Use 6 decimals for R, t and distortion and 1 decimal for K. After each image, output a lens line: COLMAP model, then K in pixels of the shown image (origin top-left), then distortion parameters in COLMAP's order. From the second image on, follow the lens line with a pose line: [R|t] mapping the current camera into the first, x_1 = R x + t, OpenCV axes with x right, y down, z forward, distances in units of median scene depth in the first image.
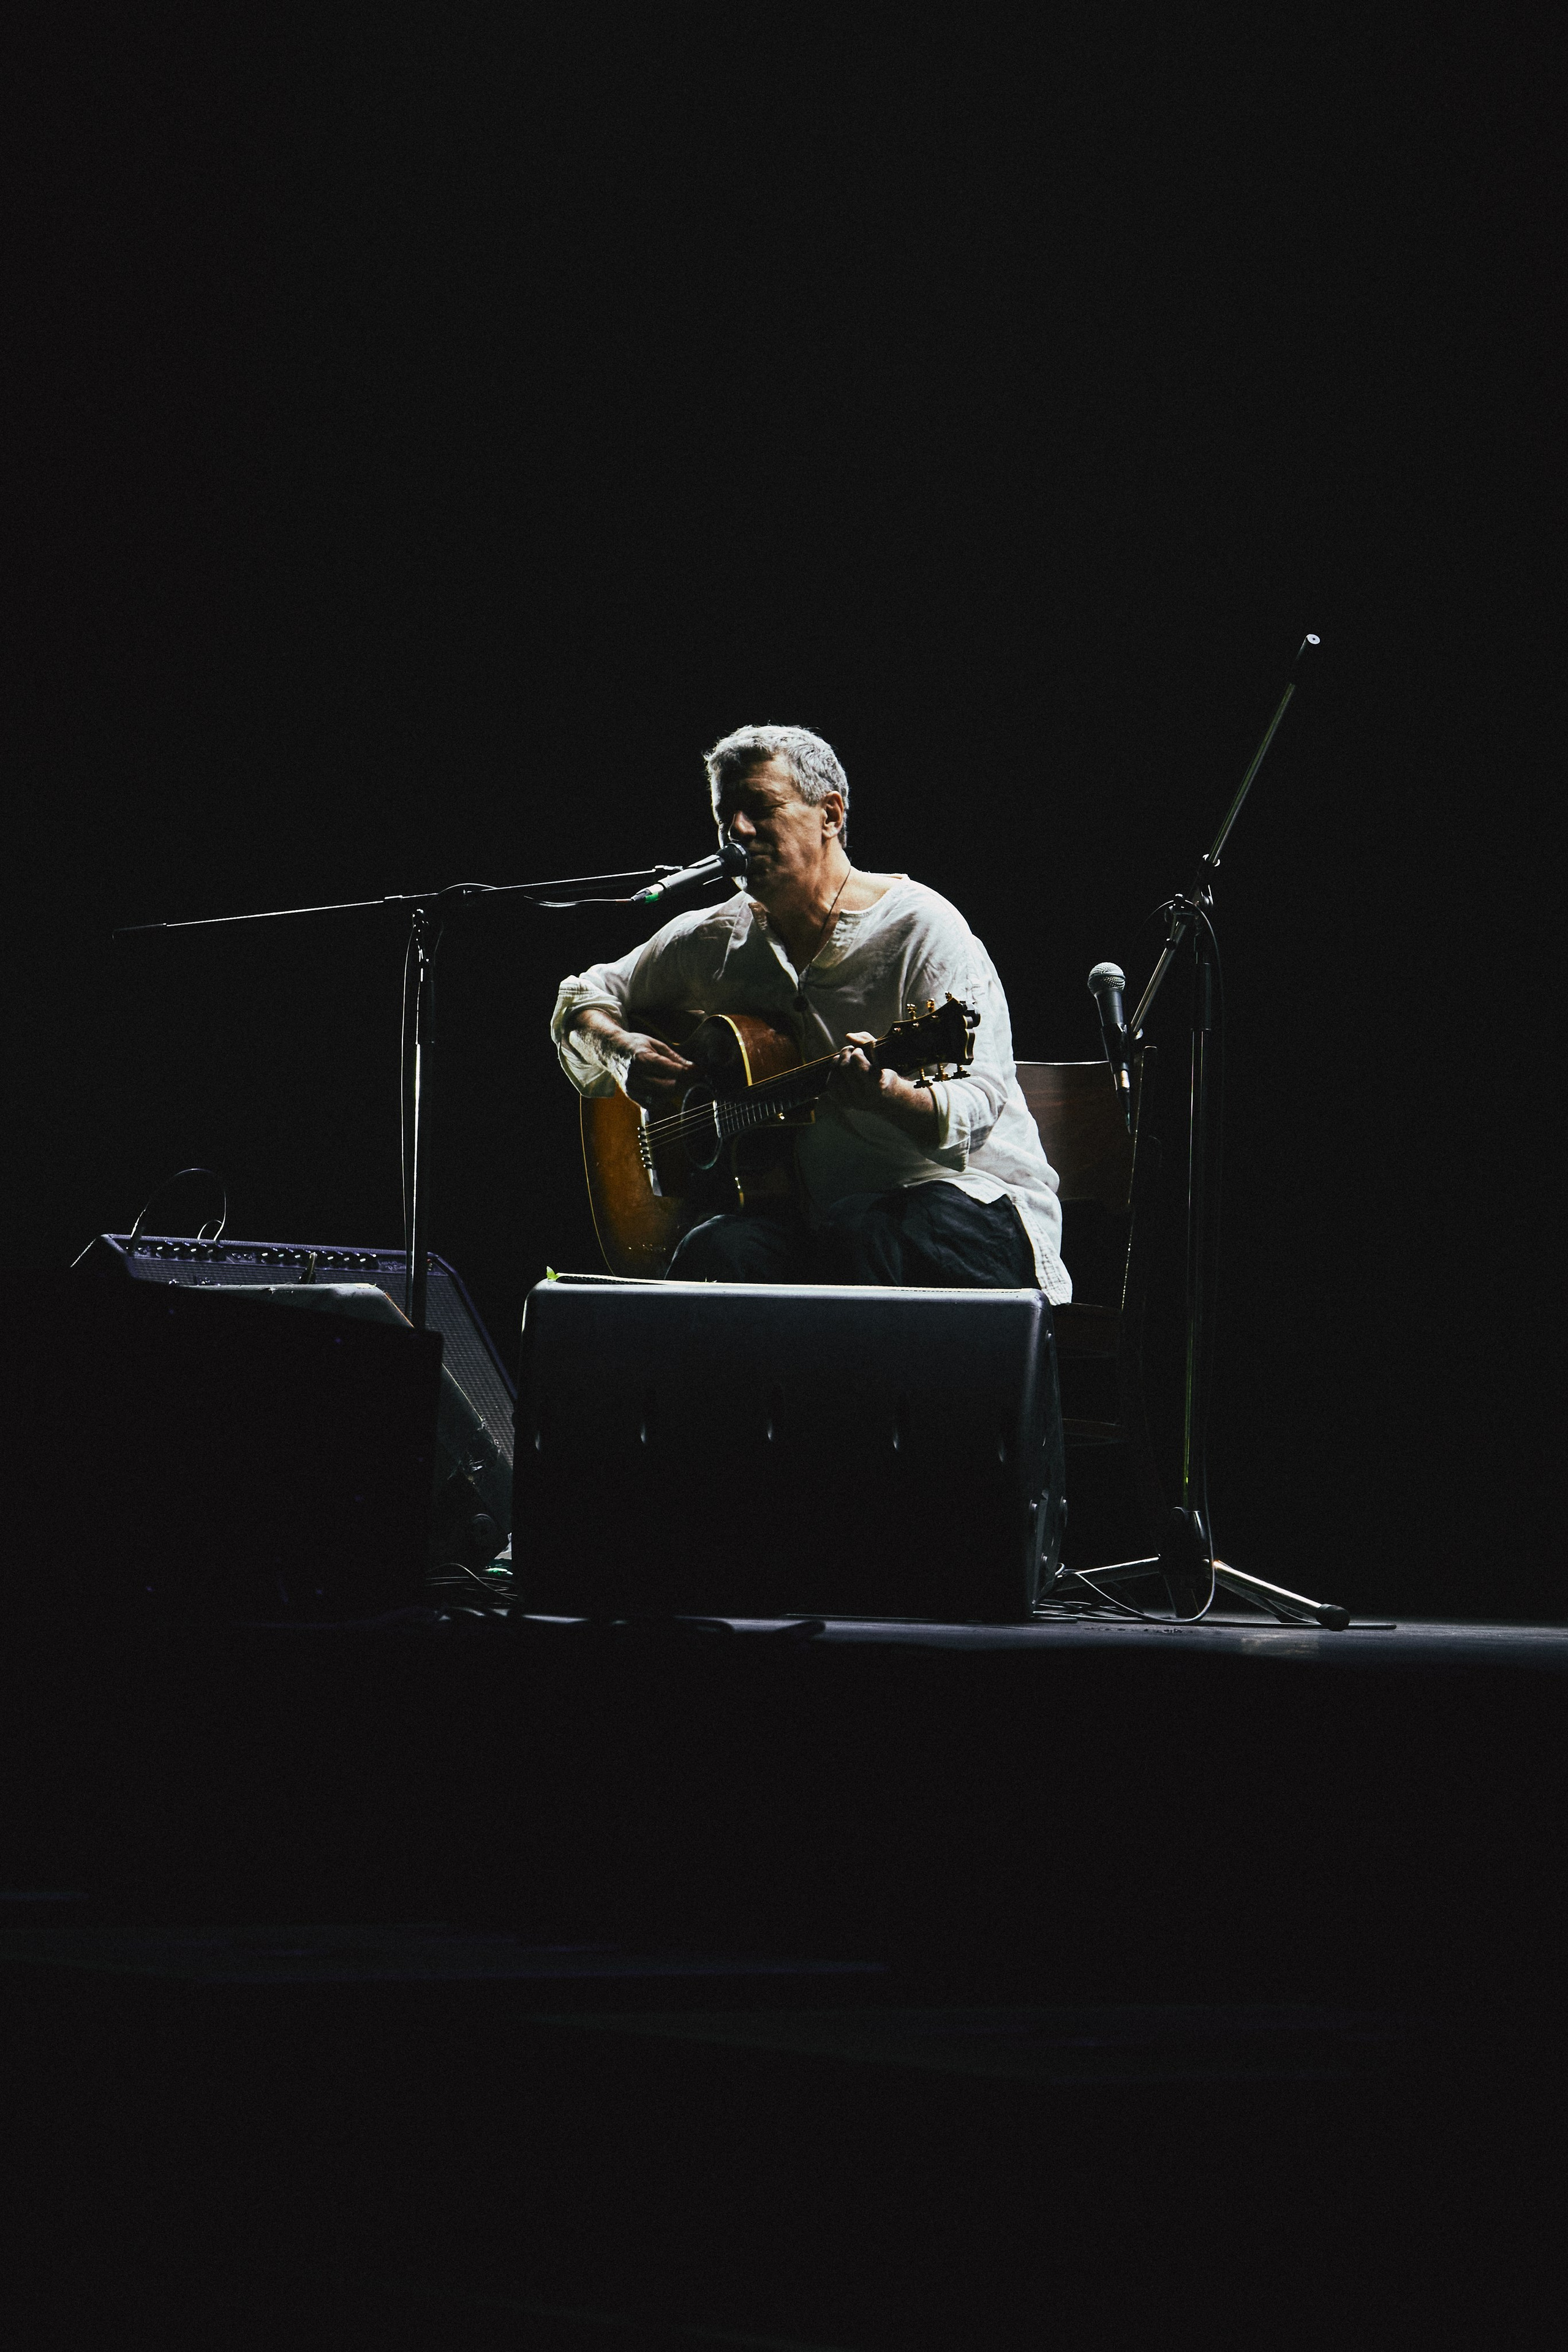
lens RADIAL K [[7511.5, 0, 784.0], [0, 7511.5, 1176.0], [0, 0, 1]] dist [-0.032622, -0.168745]
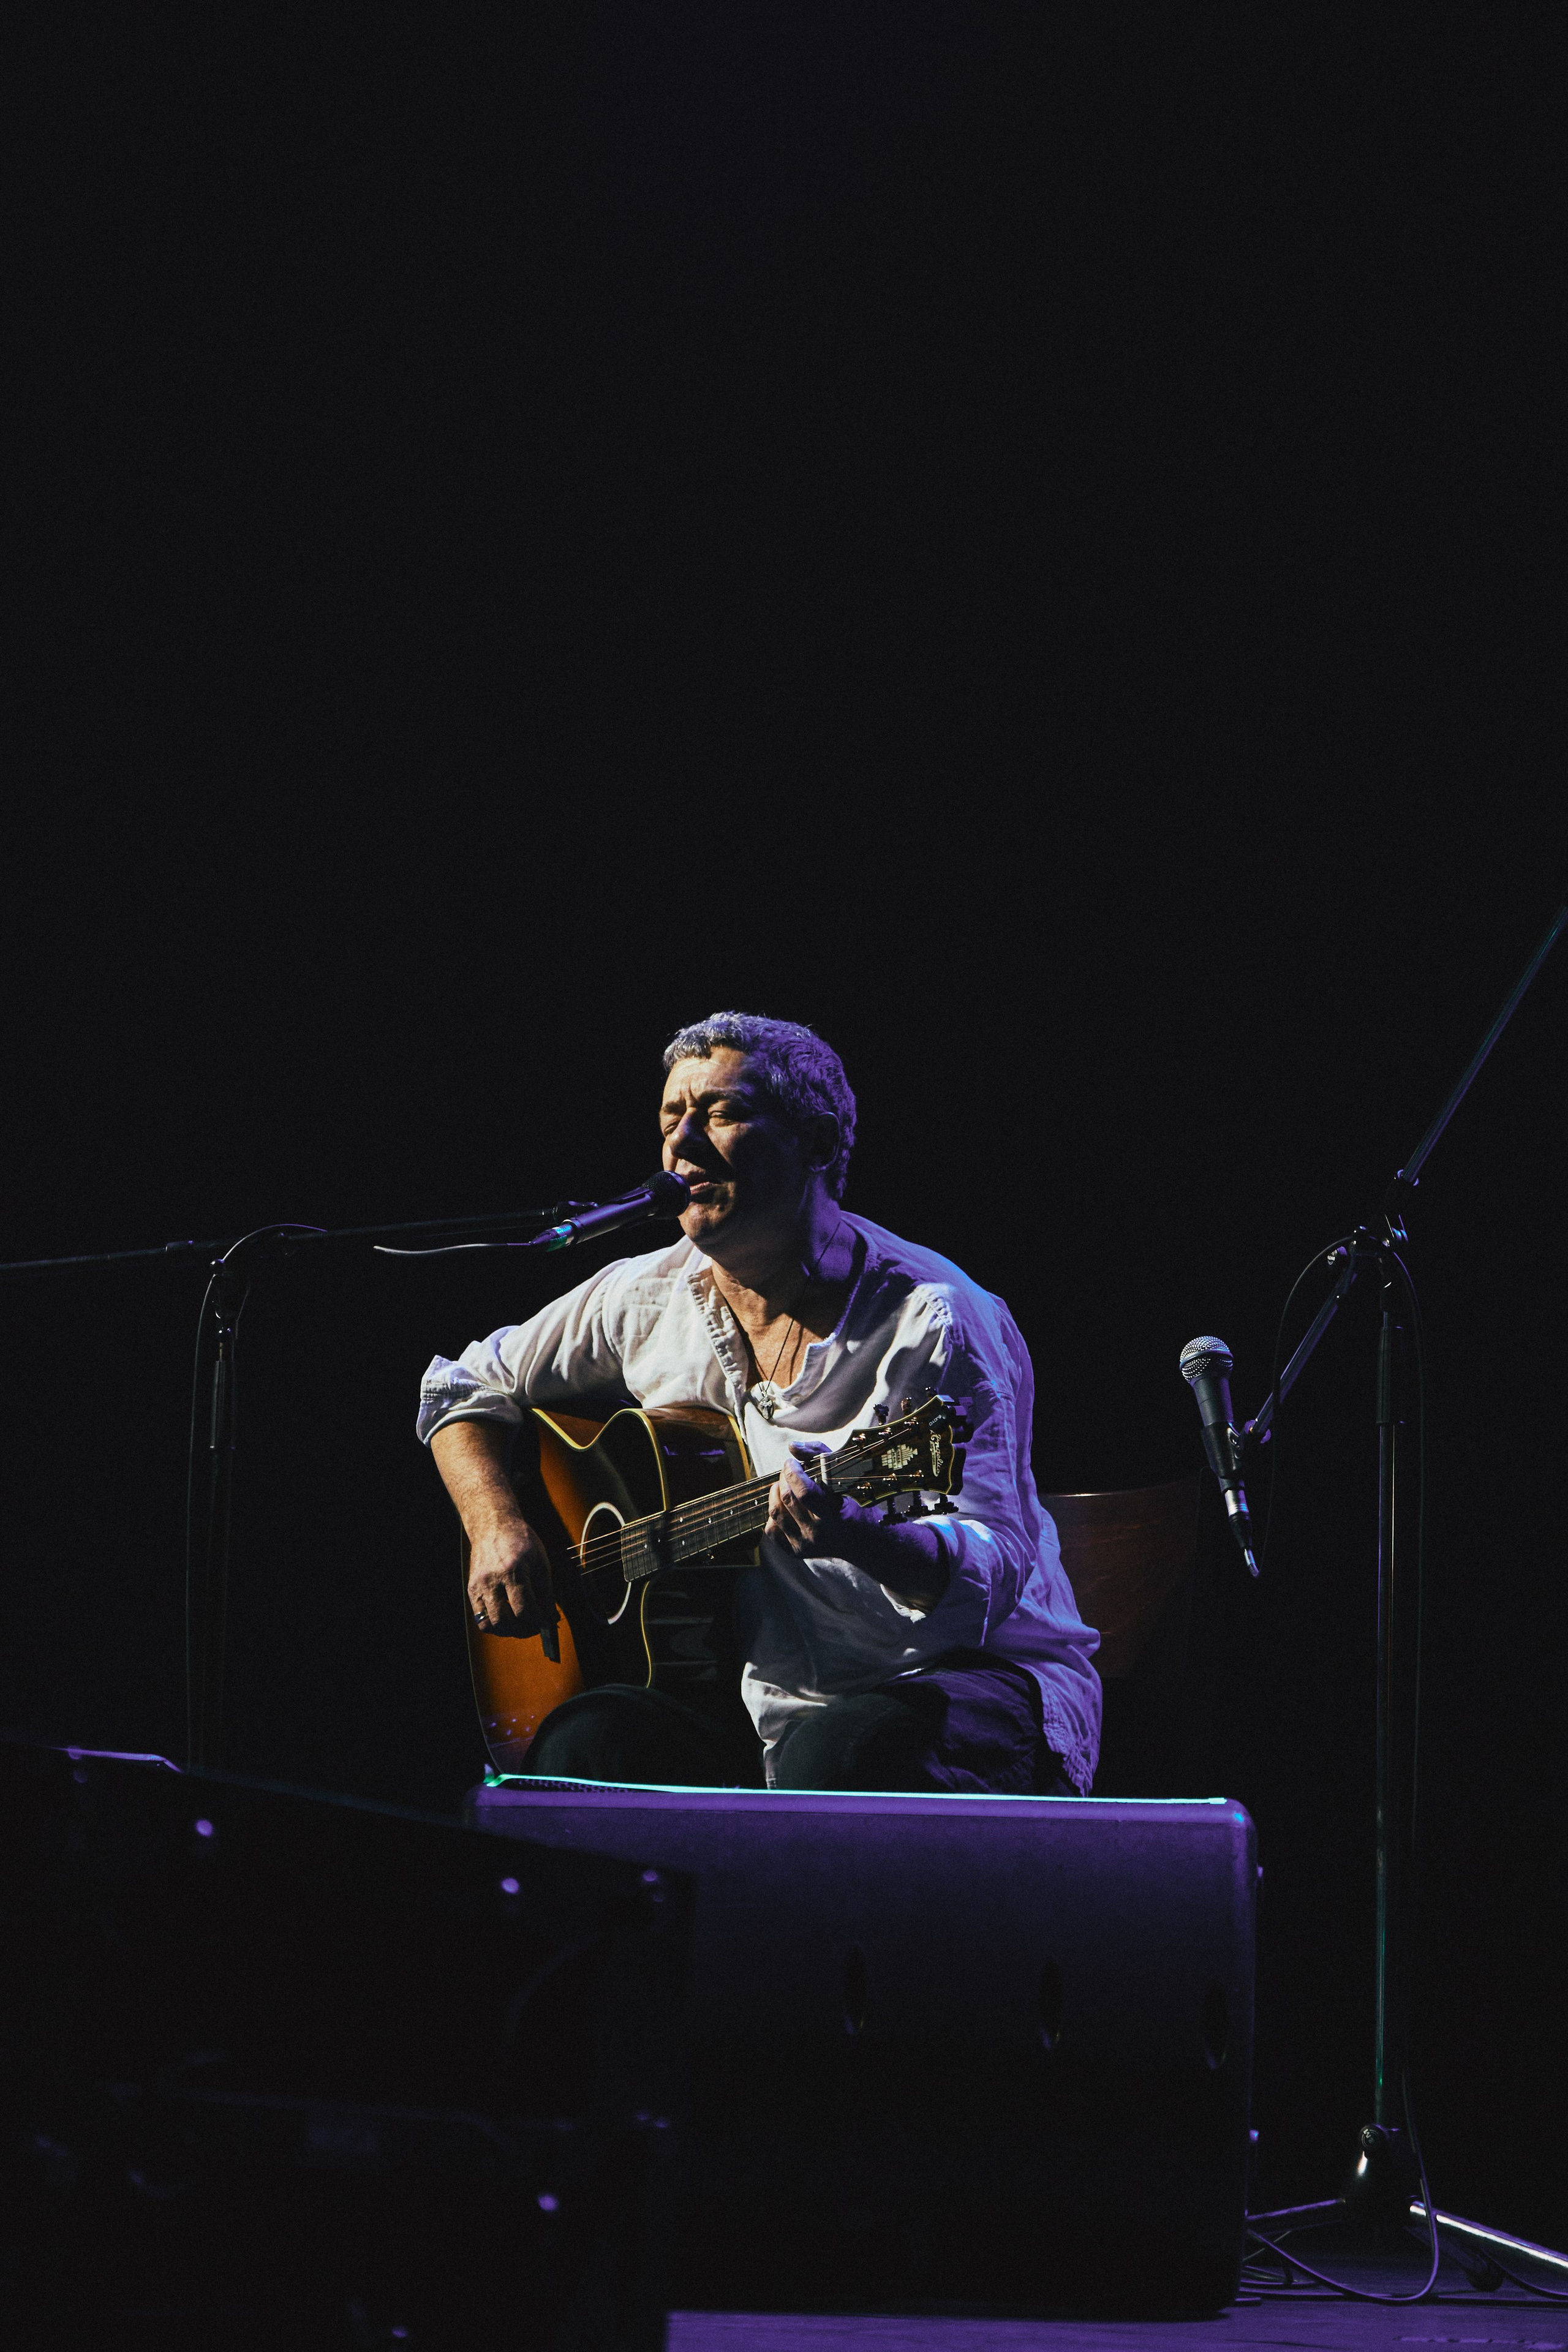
lens RADIAL K [[6701.9, 0, 789.6], [0, 6701.9, 1274.8], [0, 0, 1]] dist [0.008738, -1.136357]
pose [[0.996667, 0.009498, 0.081021, -0.047739], [-0.004490, 0.998080, -0.061777, 0.004977], [-0.081452, 0.061207, 0.994796, 0.376346]]
